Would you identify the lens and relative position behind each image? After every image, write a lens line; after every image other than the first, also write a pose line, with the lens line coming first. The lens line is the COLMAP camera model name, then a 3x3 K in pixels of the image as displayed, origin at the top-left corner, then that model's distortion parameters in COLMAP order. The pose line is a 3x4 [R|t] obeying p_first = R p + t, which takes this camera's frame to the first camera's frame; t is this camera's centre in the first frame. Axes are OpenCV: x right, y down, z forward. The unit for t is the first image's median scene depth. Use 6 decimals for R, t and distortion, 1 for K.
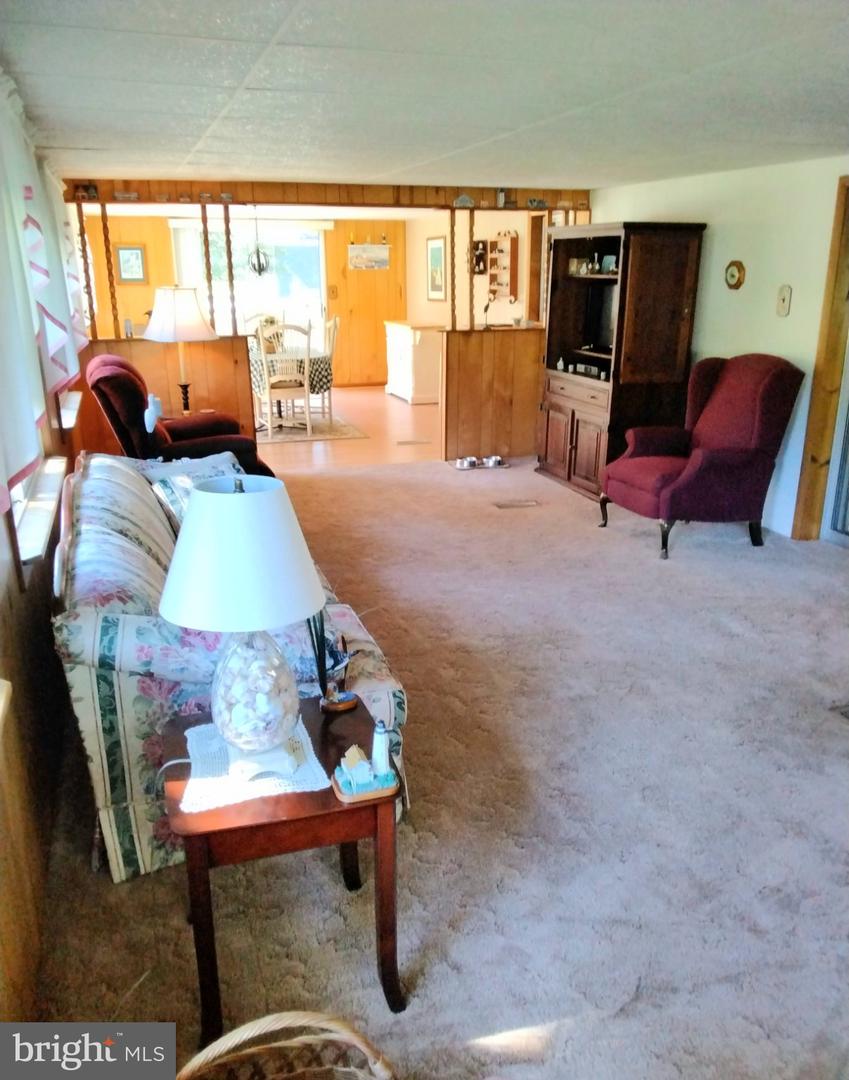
lens RADIAL K [[797.1, 0, 421.3], [0, 797.1, 544.9], [0, 0, 1]] dist [-0.002400, -0.003684]
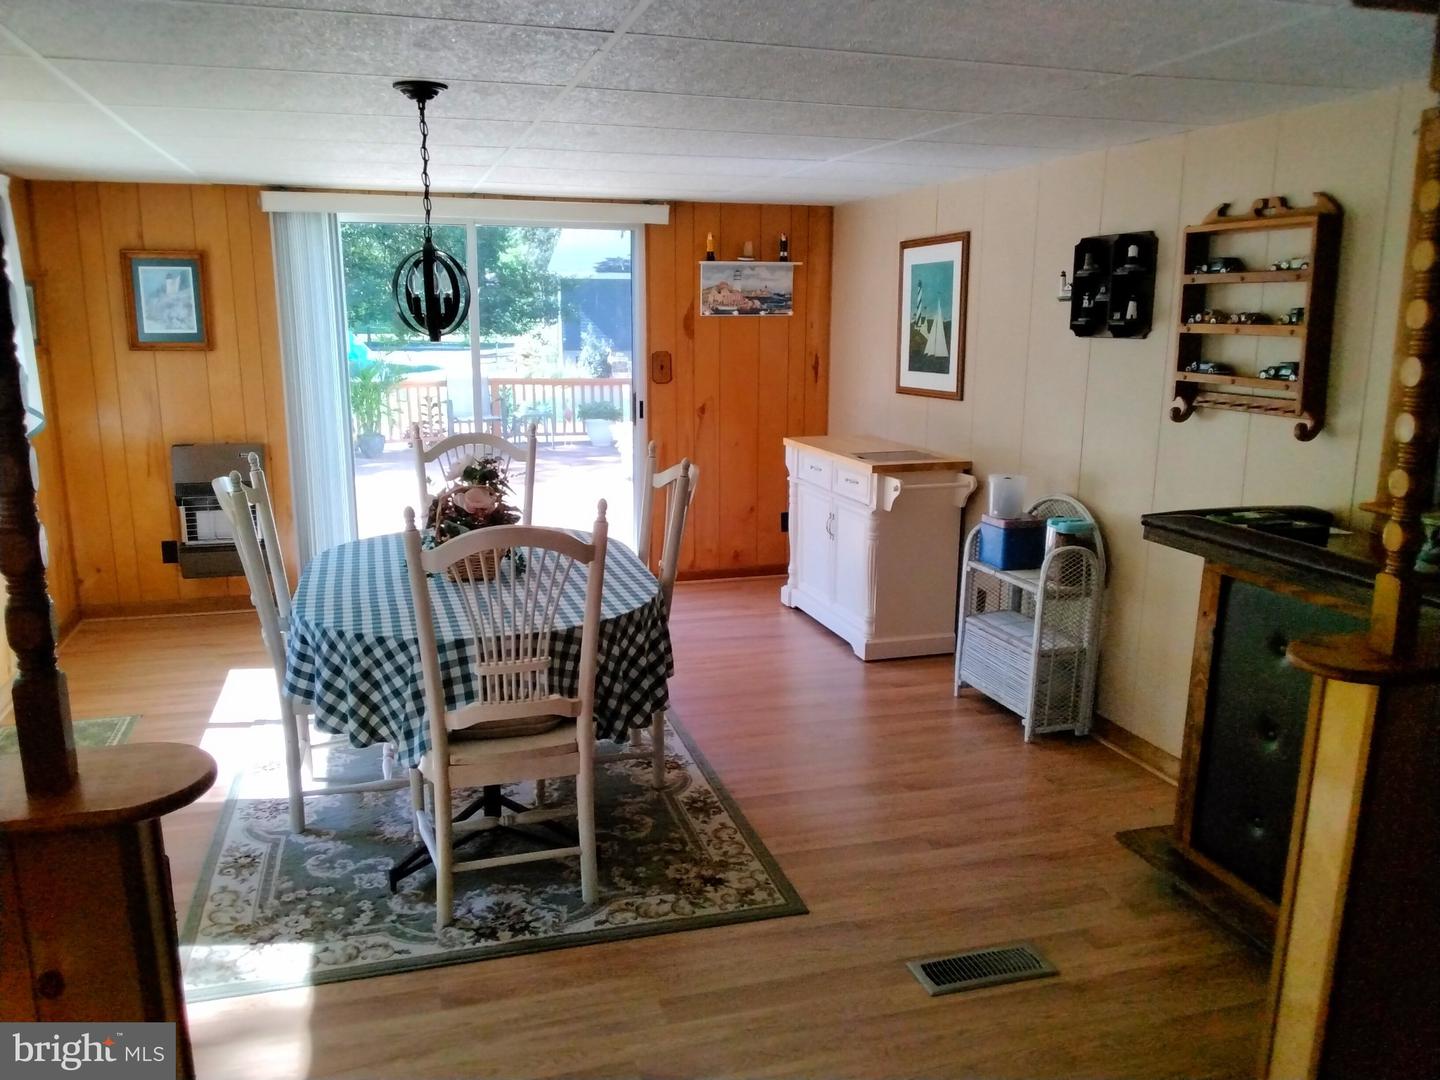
lens RADIAL K [[1136.0, 0, 722.7], [0, 1136.0, 539.8], [0, 0, 1]] dist [0.008299, -0.001019]
pose [[0.999409, 0.013818, -0.031491, -0.063672], [-0.017973, 0.990585, -0.135717, -0.158989], [0.029319, 0.136202, 0.990247, 0.454842]]
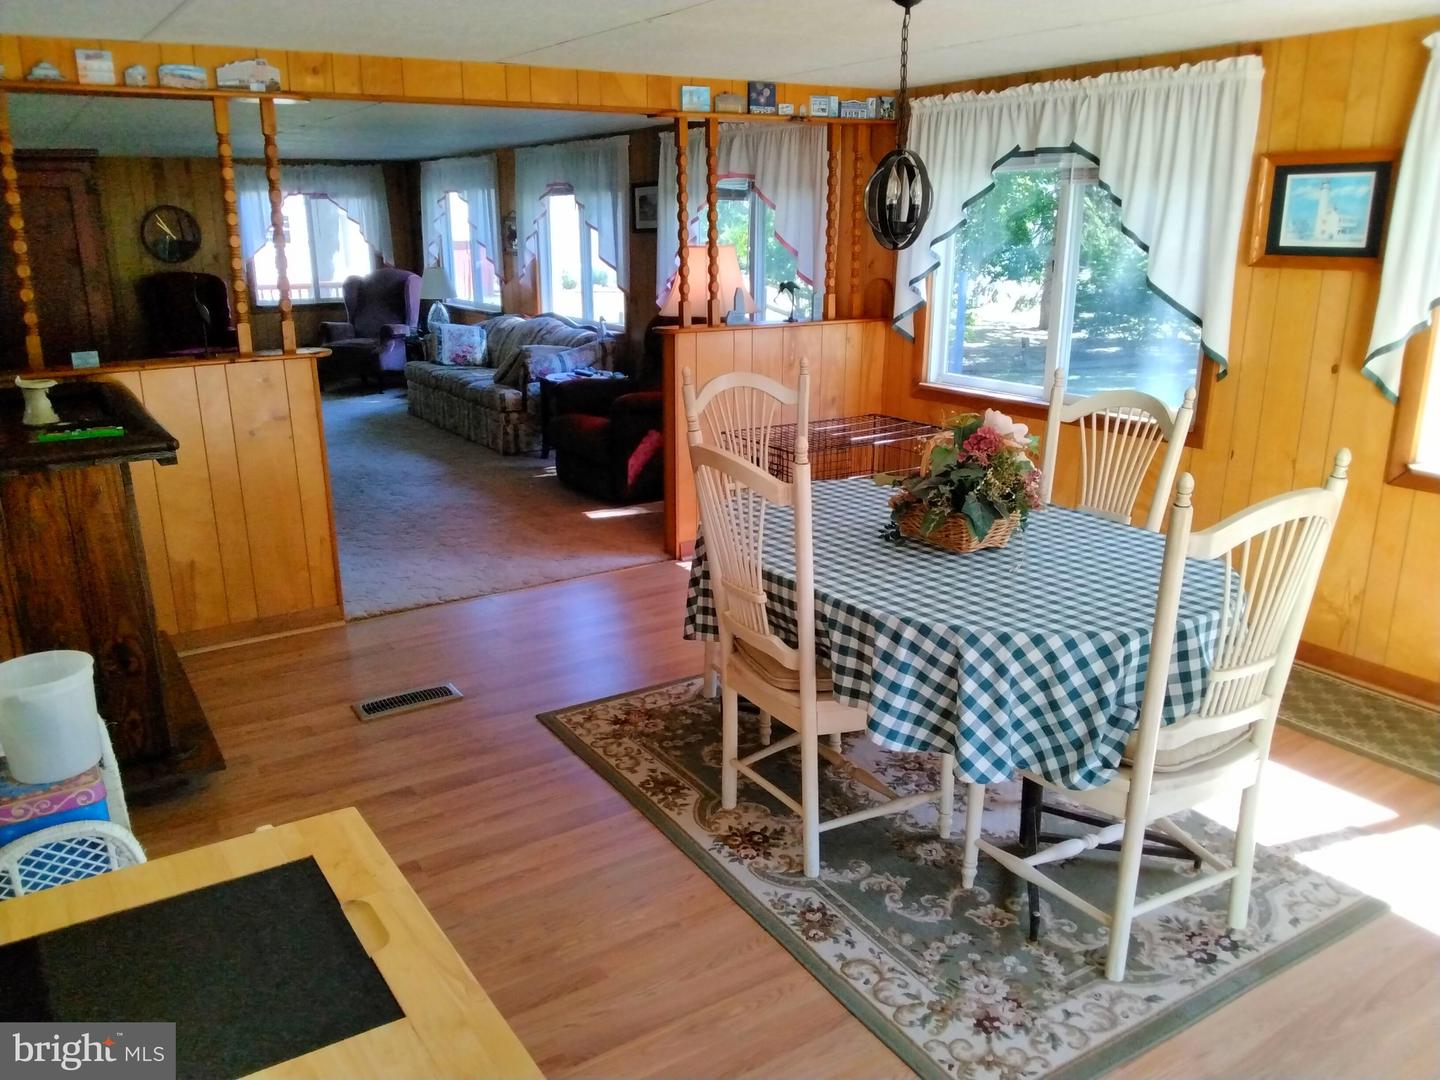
lens RADIAL K [[1136.0, 0, 719.5], [0, 1136.0, 541.4], [0, 0, 1]] dist [0.008299, -0.001019]
pose [[-0.972670, 0.065841, -0.222662, -0.009331], [-0.076900, 0.813488, 0.576476, -0.480522], [0.219089, 0.577843, -0.786192, 1.355653]]
